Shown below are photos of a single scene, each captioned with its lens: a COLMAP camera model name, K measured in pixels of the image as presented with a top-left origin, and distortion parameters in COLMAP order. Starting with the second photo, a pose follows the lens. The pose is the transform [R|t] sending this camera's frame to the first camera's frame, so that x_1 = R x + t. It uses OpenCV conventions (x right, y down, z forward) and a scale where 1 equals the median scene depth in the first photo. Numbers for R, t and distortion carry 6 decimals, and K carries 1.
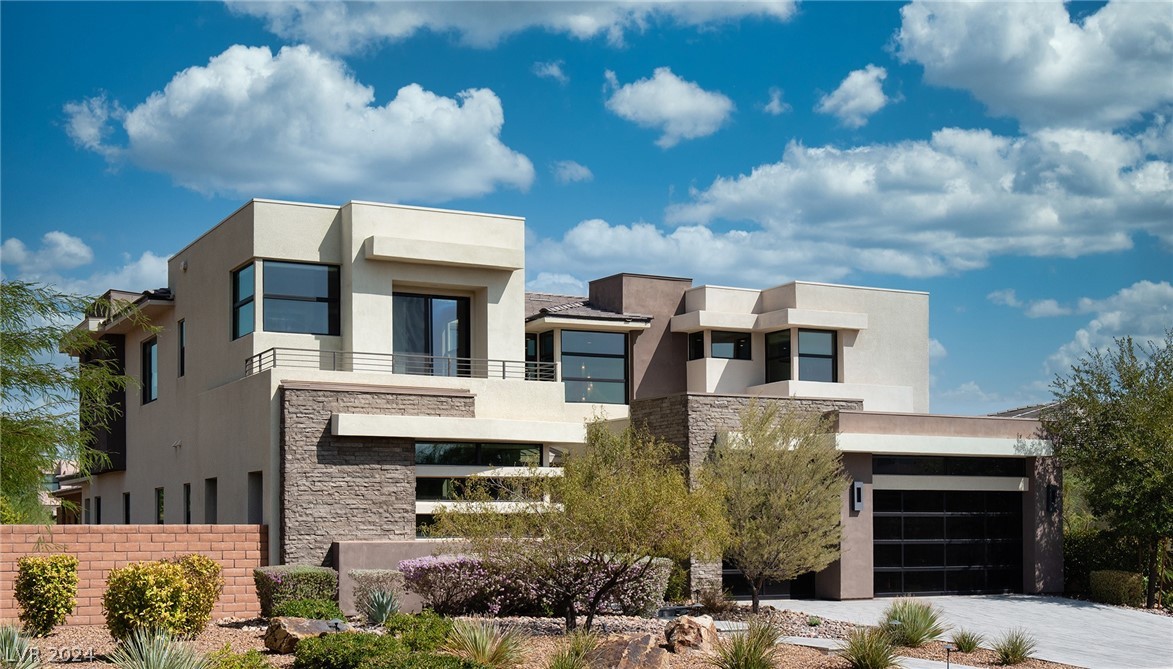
lens RADIAL K [[1615.5, 0, 586.5], [0, 1615.5, 334.5], [0, 0, 1]] dist [-0.007507, -0.005667]
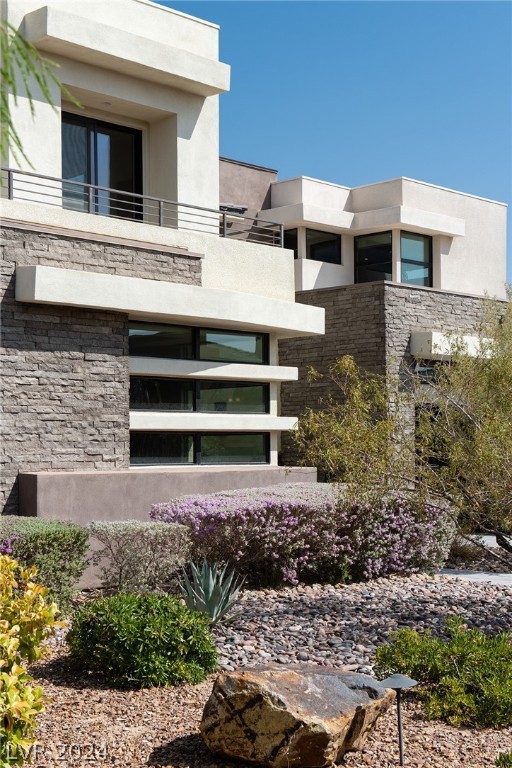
lens RADIAL K [[1199.9, 0, 256.0], [0, 1199.9, 384.0], [0, 0, 1]] dist [-0.005537, -0.002856]
pose [[0.952415, 0.017670, 0.304292, -0.176969], [-0.037630, 0.997498, 0.059855, 0.053330], [-0.302473, -0.068457, 0.950696, 0.453124]]
